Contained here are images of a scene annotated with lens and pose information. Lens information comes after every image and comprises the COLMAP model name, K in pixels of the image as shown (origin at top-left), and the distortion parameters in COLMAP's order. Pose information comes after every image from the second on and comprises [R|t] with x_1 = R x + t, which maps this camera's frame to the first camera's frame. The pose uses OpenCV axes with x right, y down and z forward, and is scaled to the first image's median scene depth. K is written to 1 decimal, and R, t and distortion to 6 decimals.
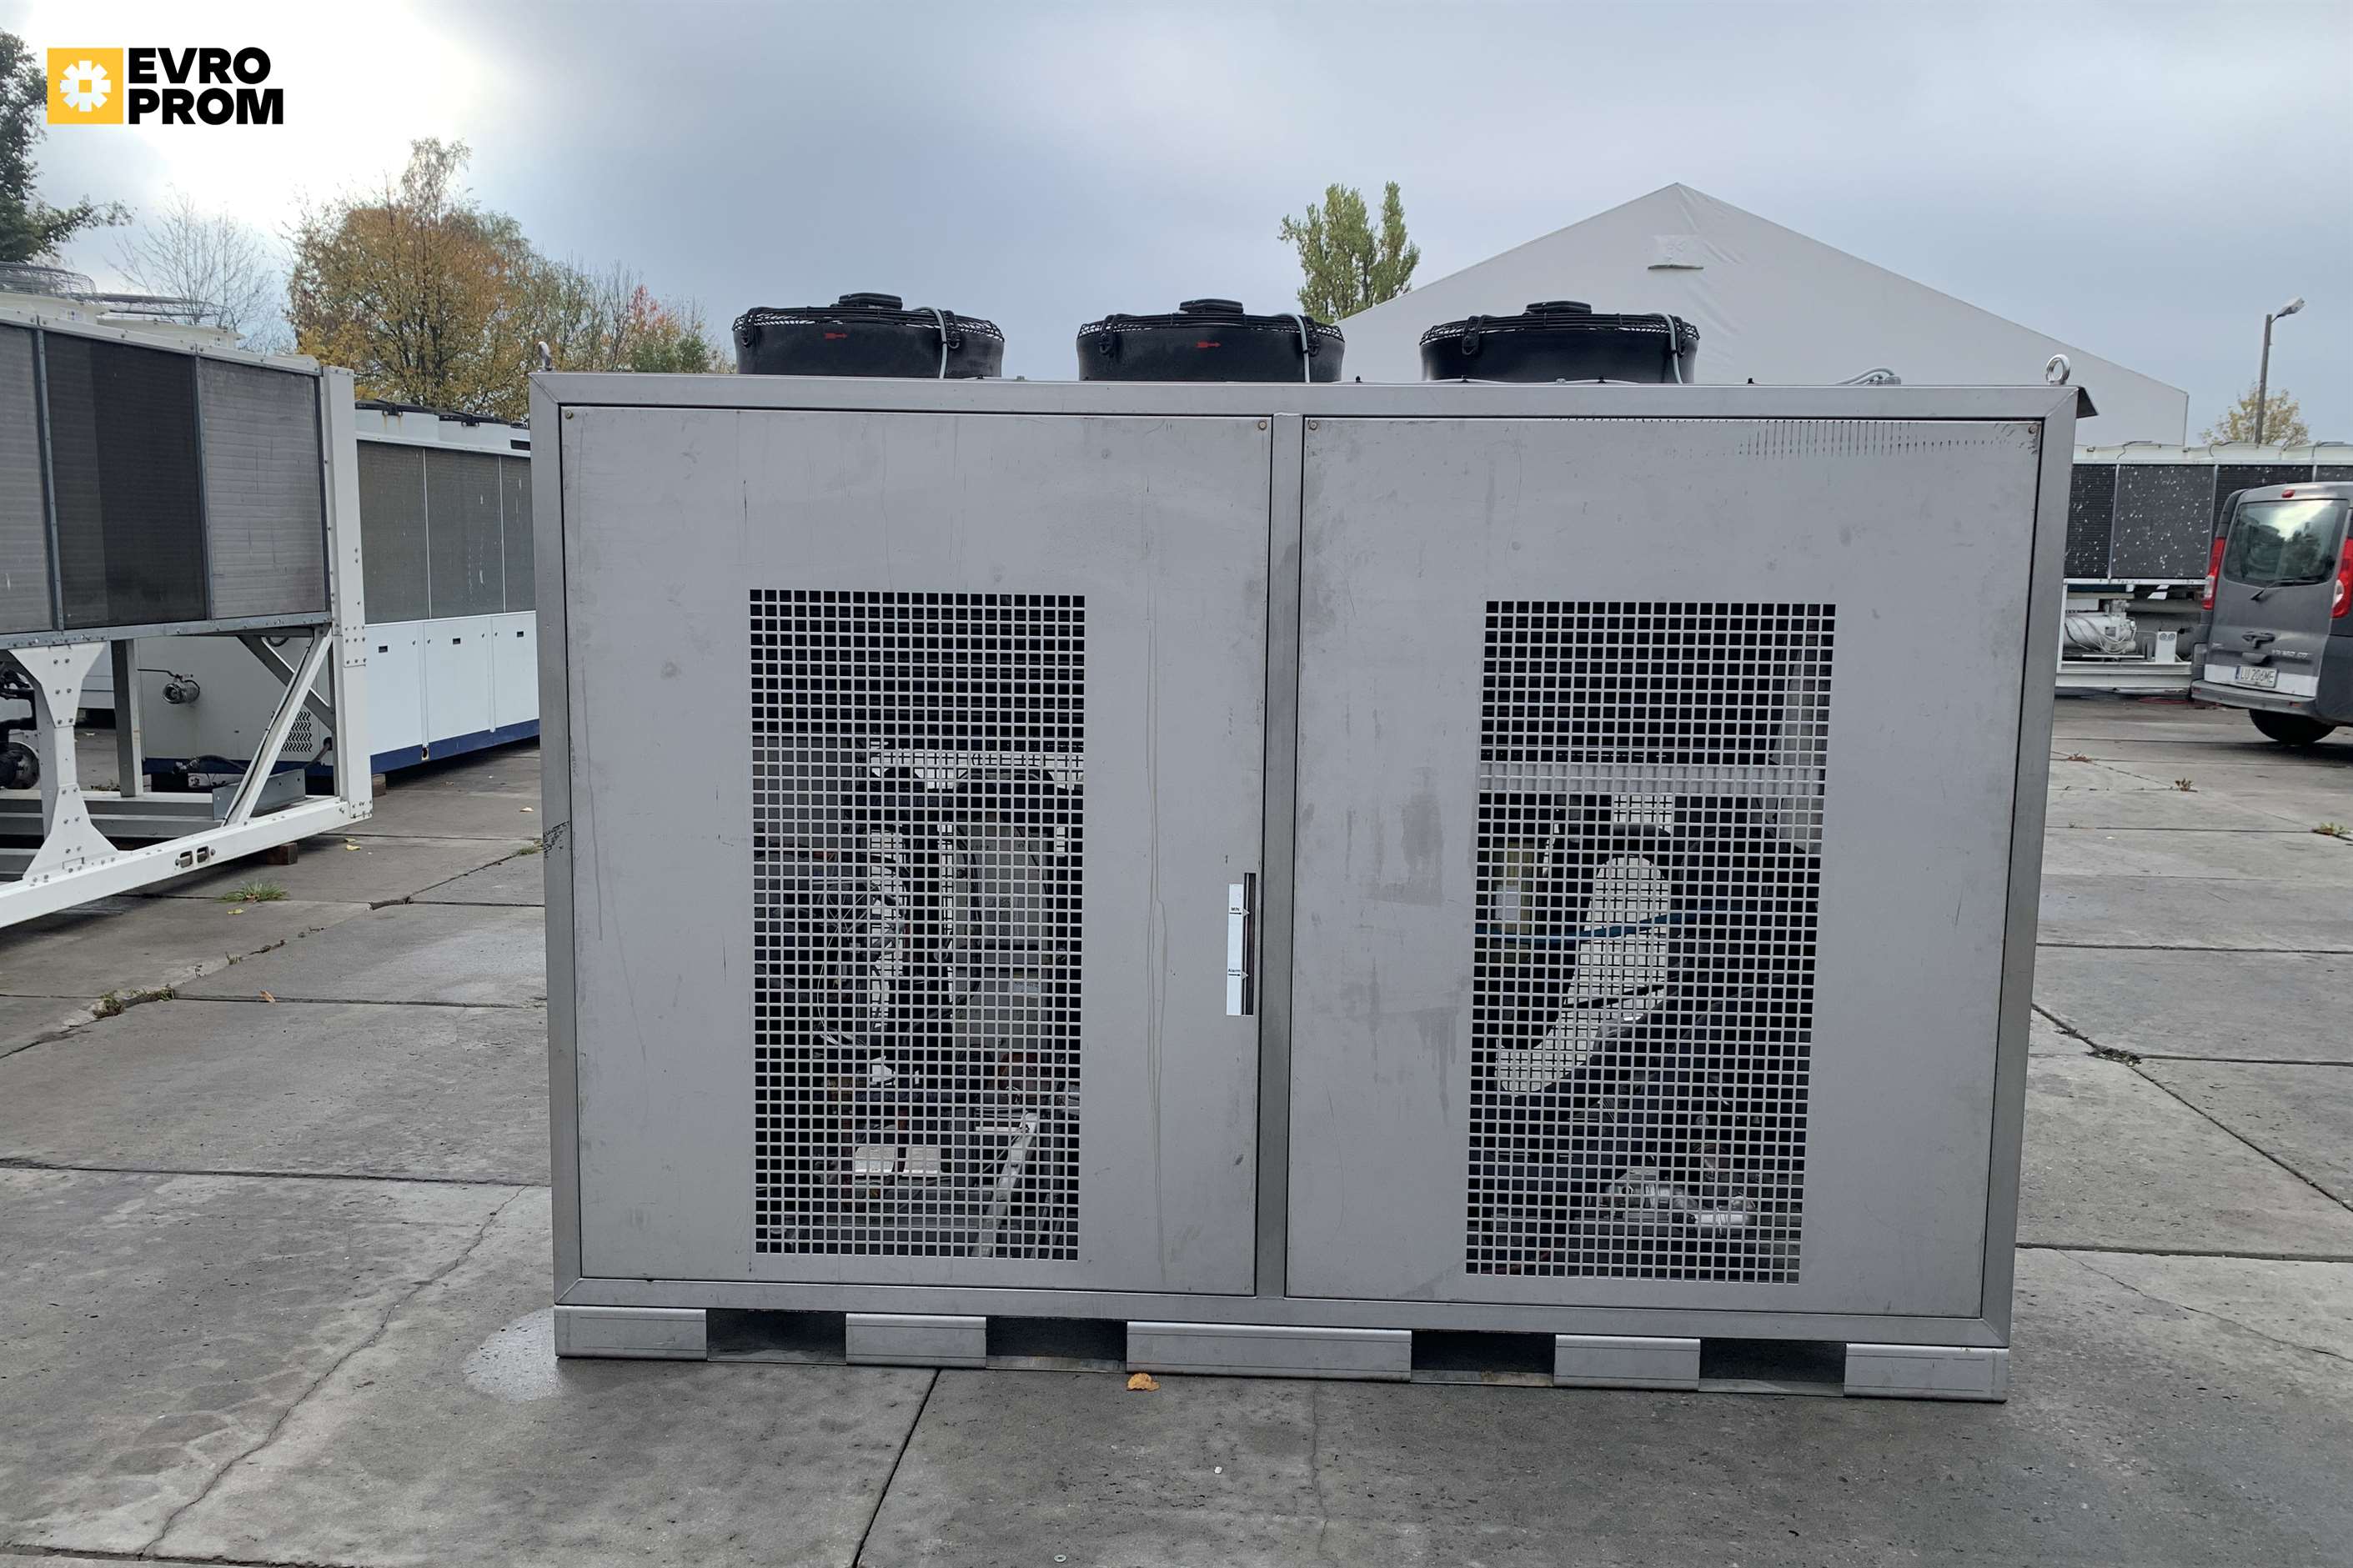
lens RADIAL K [[1795.5, 0, 1176.5], [0, 1795.5, 784.0], [0, 0, 1]] dist [0.004080, 0.004165]
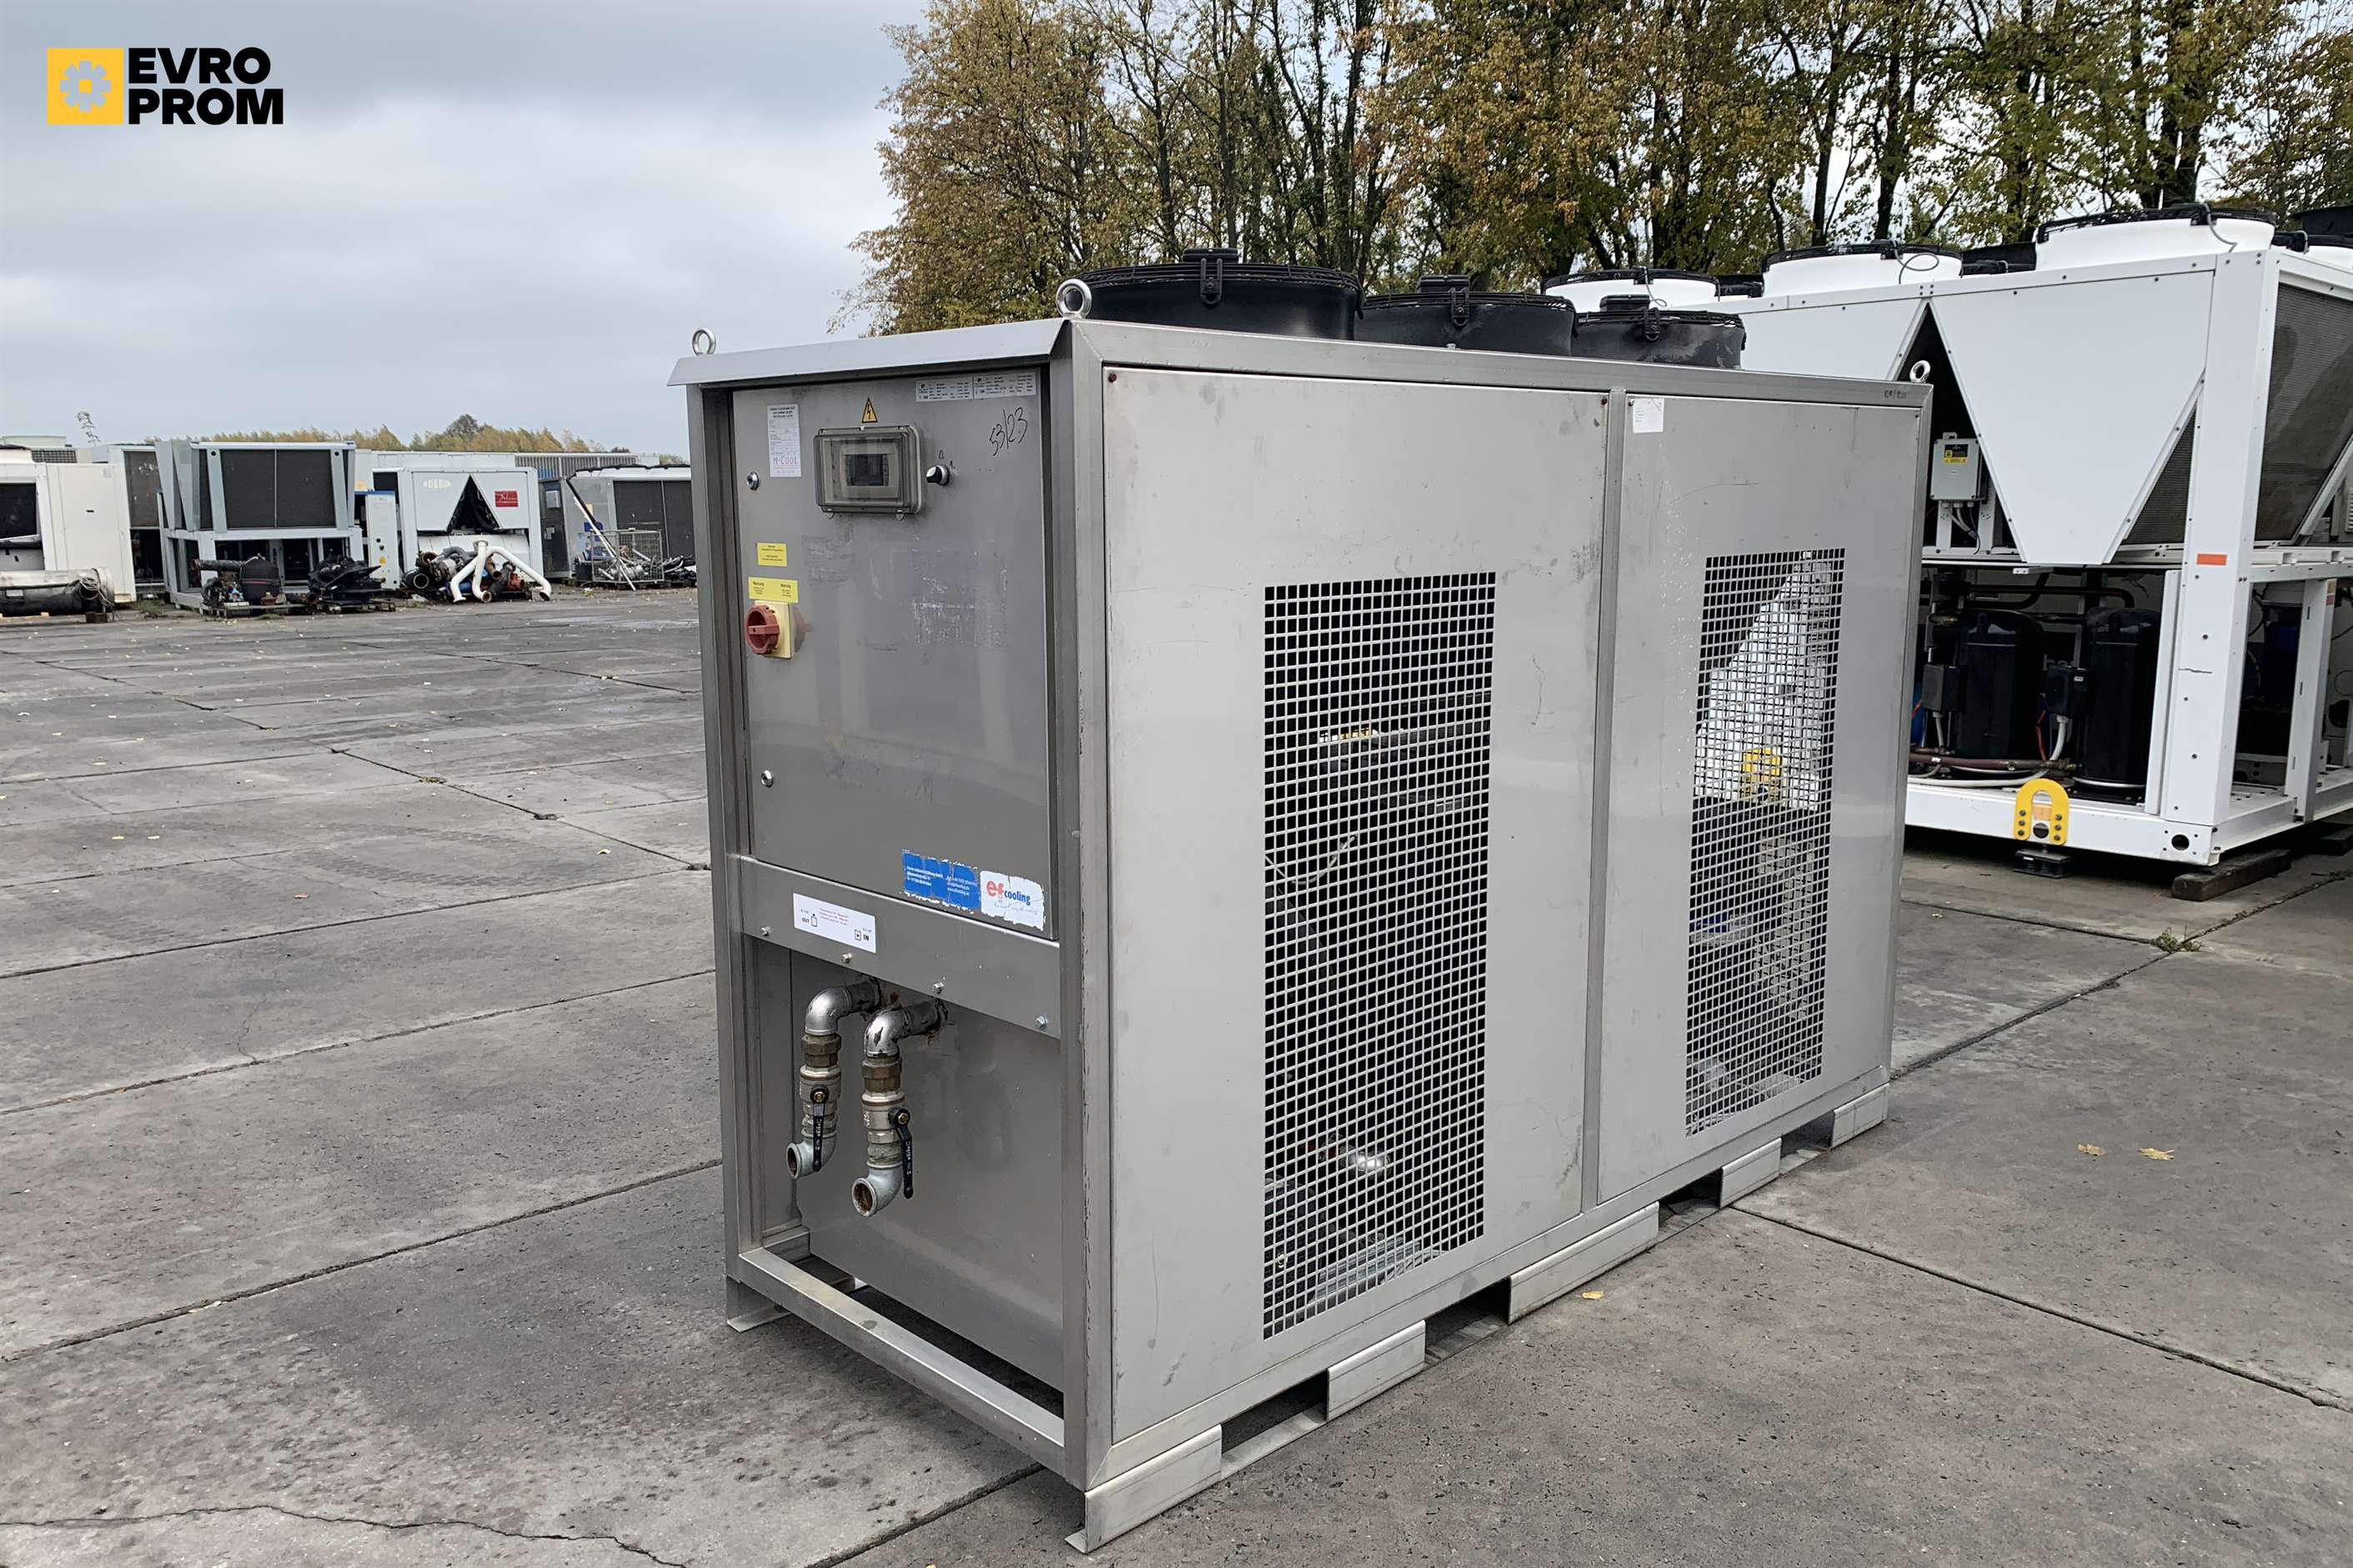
lens RADIAL K [[1799.3, 0, 1160.2], [0, 1799.3, 788.8], [0, 0, 1]] dist [0.044425, -0.037934]
pose [[-0.691262, 0.112395, -0.713809, 1.001328], [-0.097959, 0.964135, 0.246675, -0.245886], [0.715933, 0.240441, -0.655460, 1.791185]]
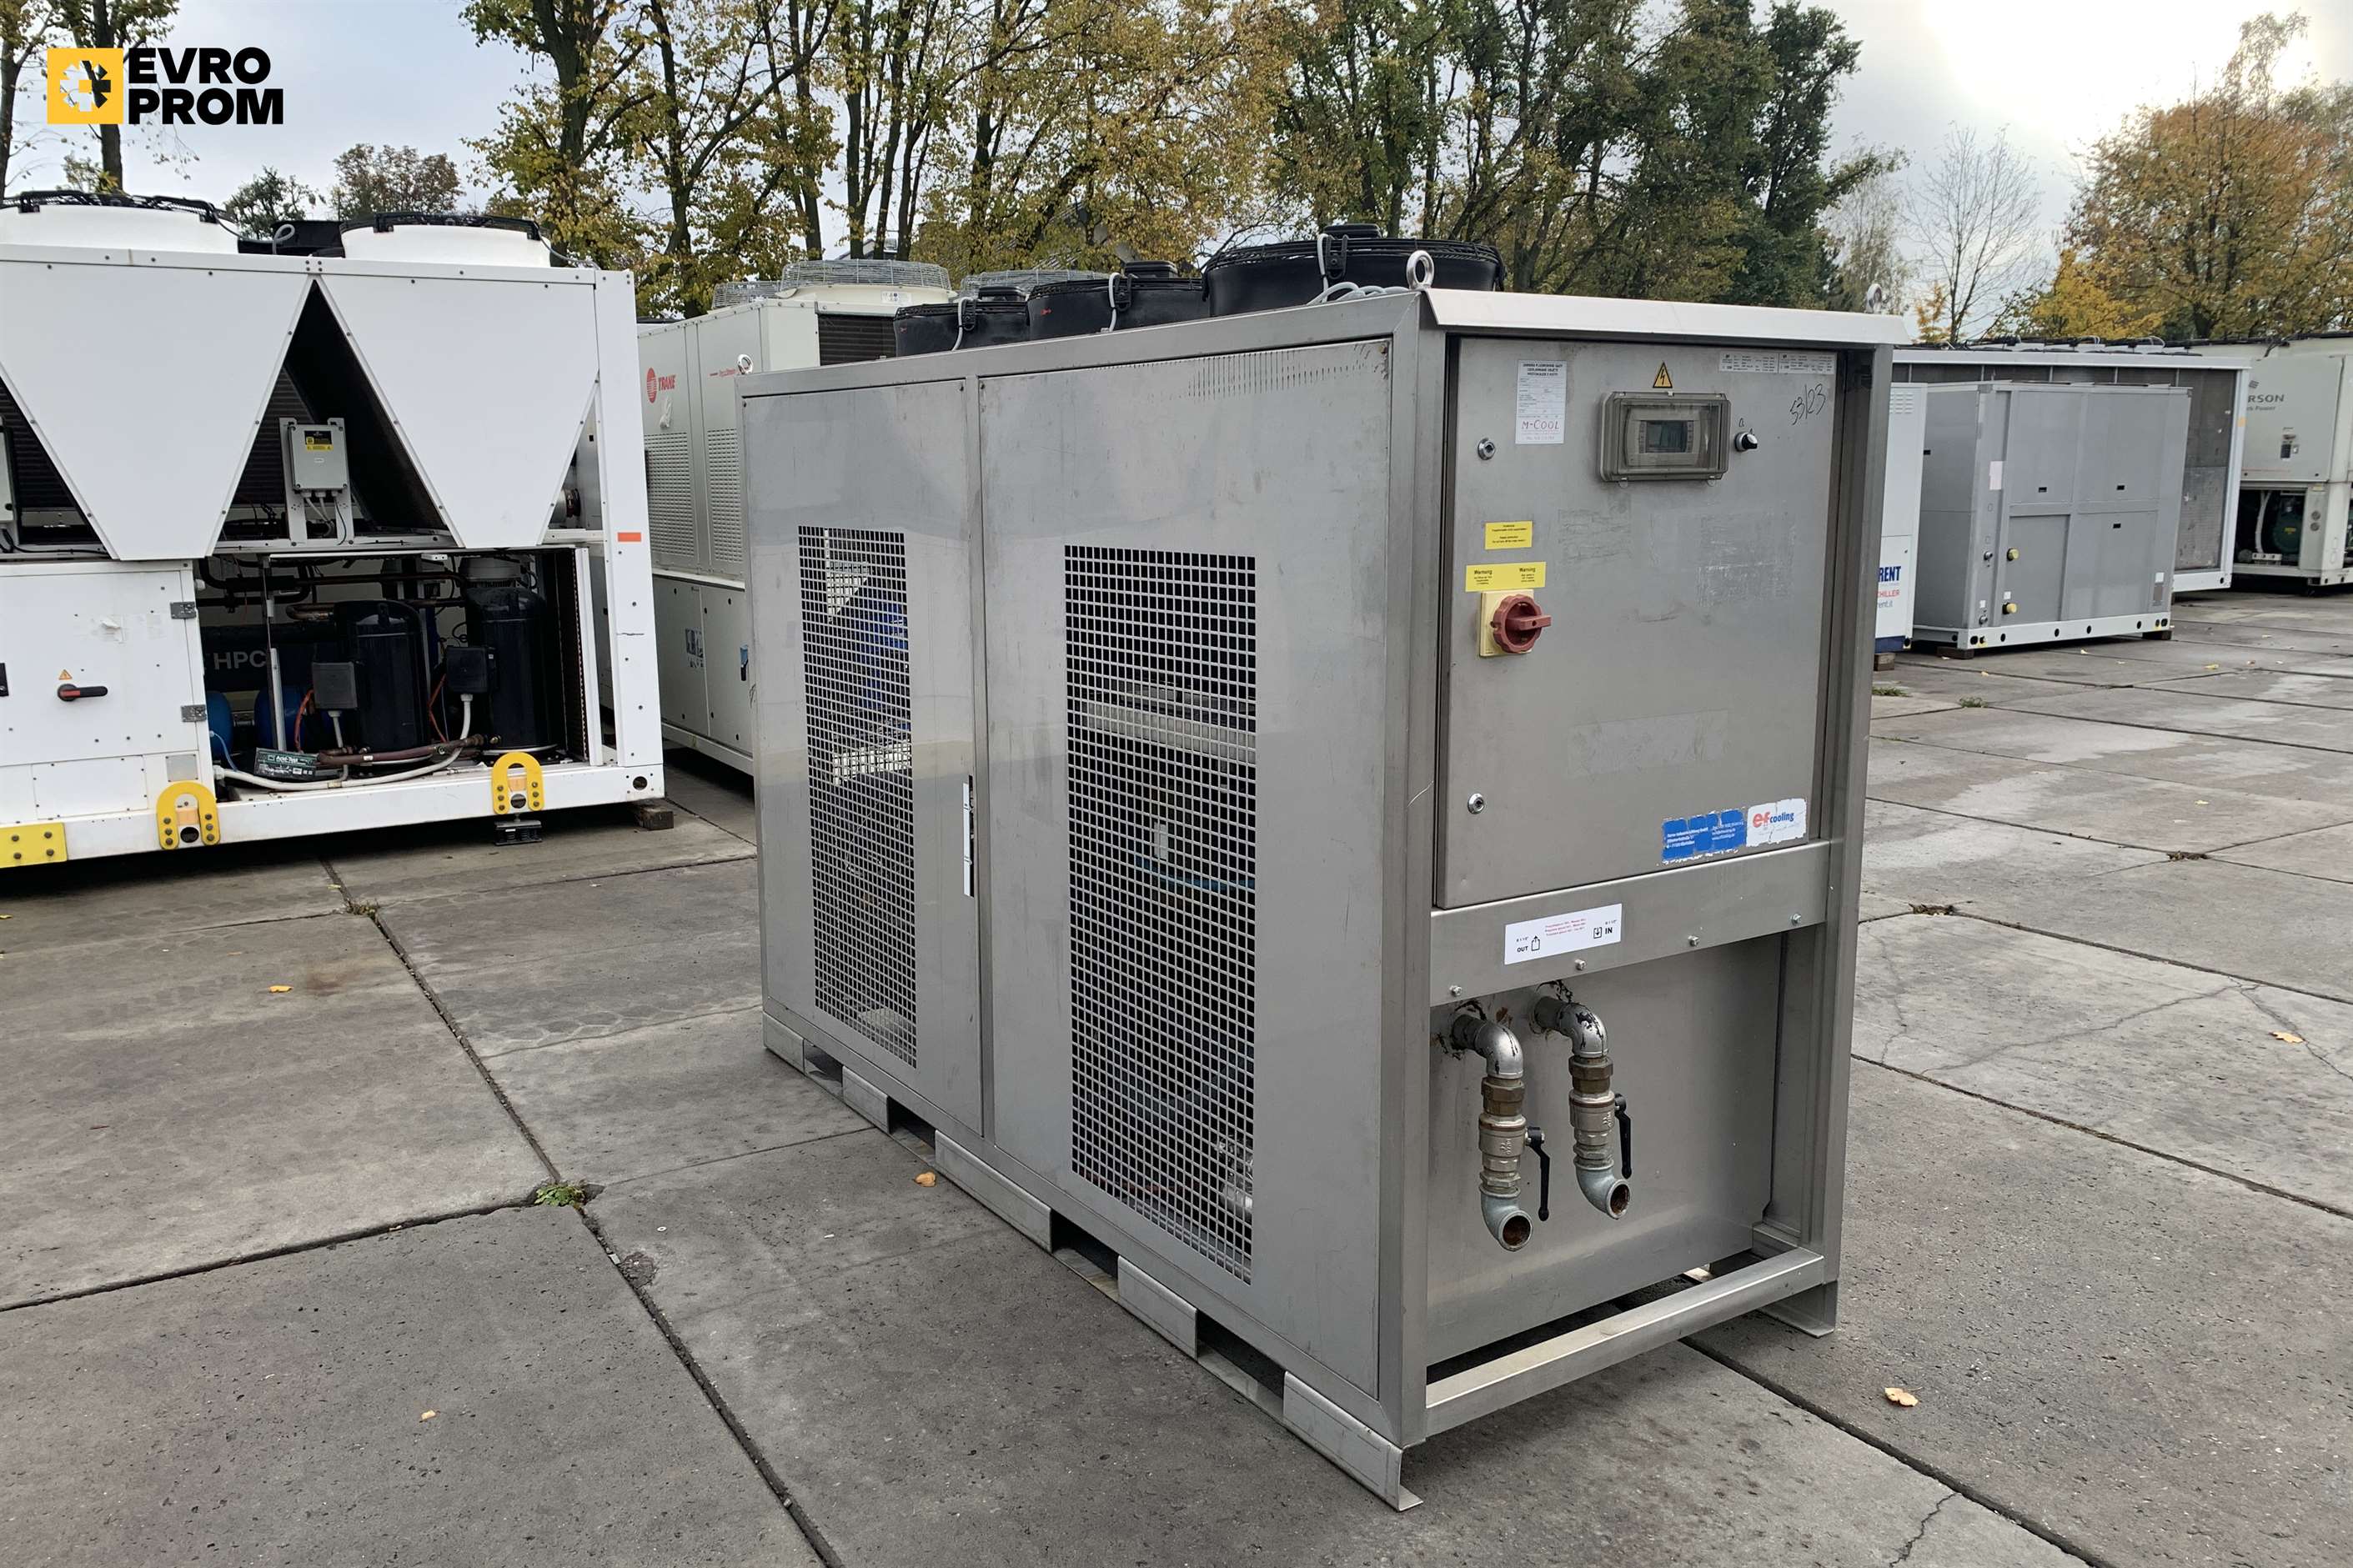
lens RADIAL K [[1774.9, 0, 1163.8], [0, 1774.9, 790.7], [0, 0, 1]] dist [0.045239, -0.031299]
pose [[0.582624, 0.130450, -0.802204, 1.016539], [-0.093080, 0.991250, 0.093590, -0.058658], [0.807394, 0.020141, 0.589669, 0.408595]]
